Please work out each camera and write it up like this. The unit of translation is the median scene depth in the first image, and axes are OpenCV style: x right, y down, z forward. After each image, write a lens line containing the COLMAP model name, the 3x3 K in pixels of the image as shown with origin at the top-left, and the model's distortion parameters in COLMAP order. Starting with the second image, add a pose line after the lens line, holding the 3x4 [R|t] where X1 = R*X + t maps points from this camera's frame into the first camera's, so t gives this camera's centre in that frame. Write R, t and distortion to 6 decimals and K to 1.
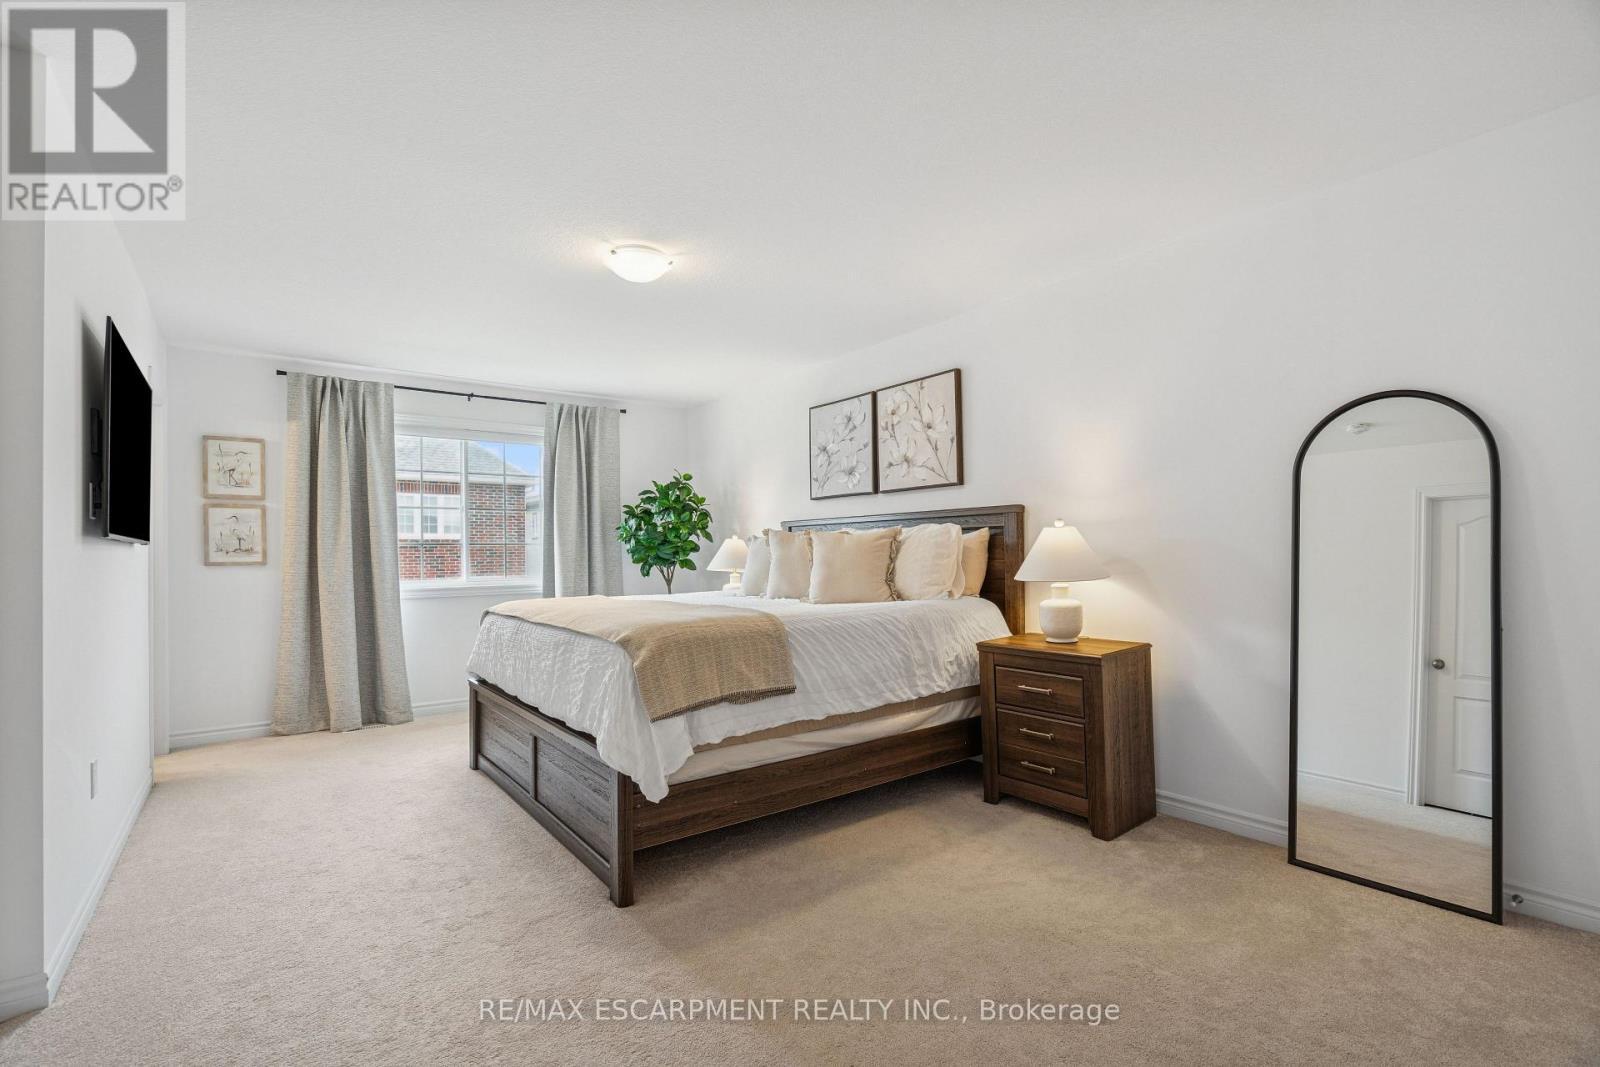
lens RADIAL K [[724.8, 0, 790.7], [0, 724.8, 553.1], [0, 0, 1]] dist [-0.003595, 0.000563]
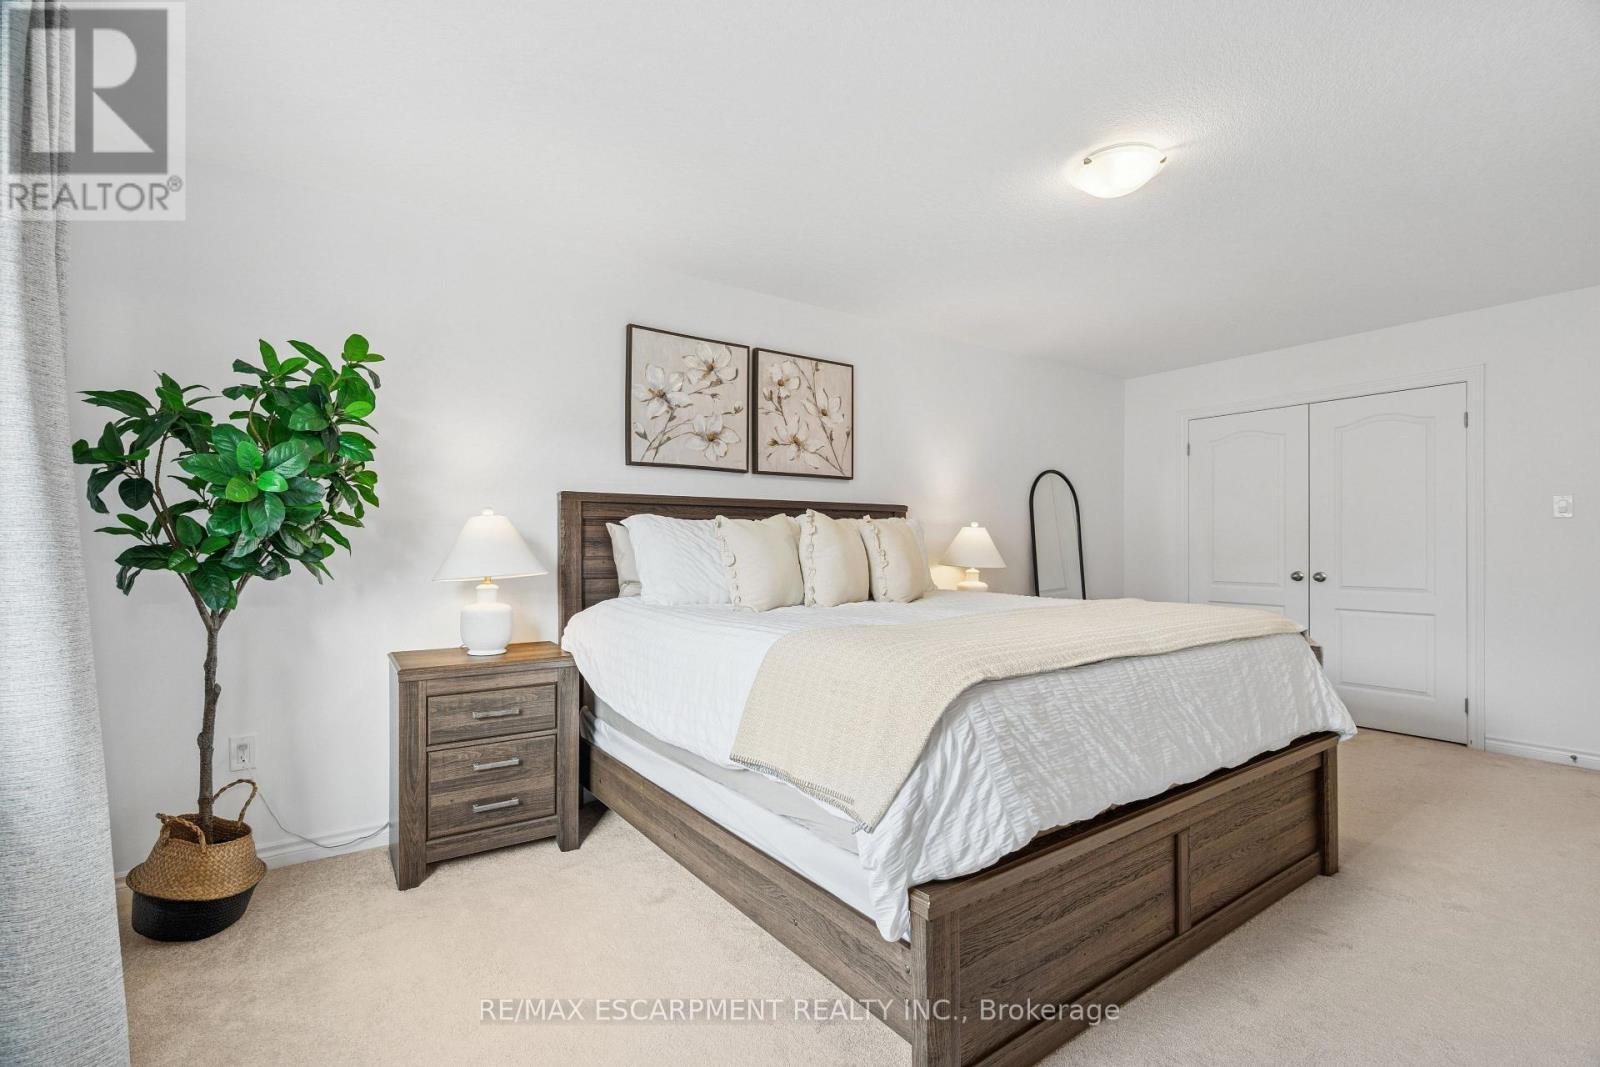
lens RADIAL K [[724.8, 0, 790.7], [0, 724.8, 553.1], [0, 0, 1]] dist [-0.003595, 0.000563]
pose [[0.038334, -0.000822, 0.999265, -0.709864], [-0.002774, 0.999996, 0.000929, 0.008046], [-0.999261, -0.002808, 0.038332, 0.935544]]
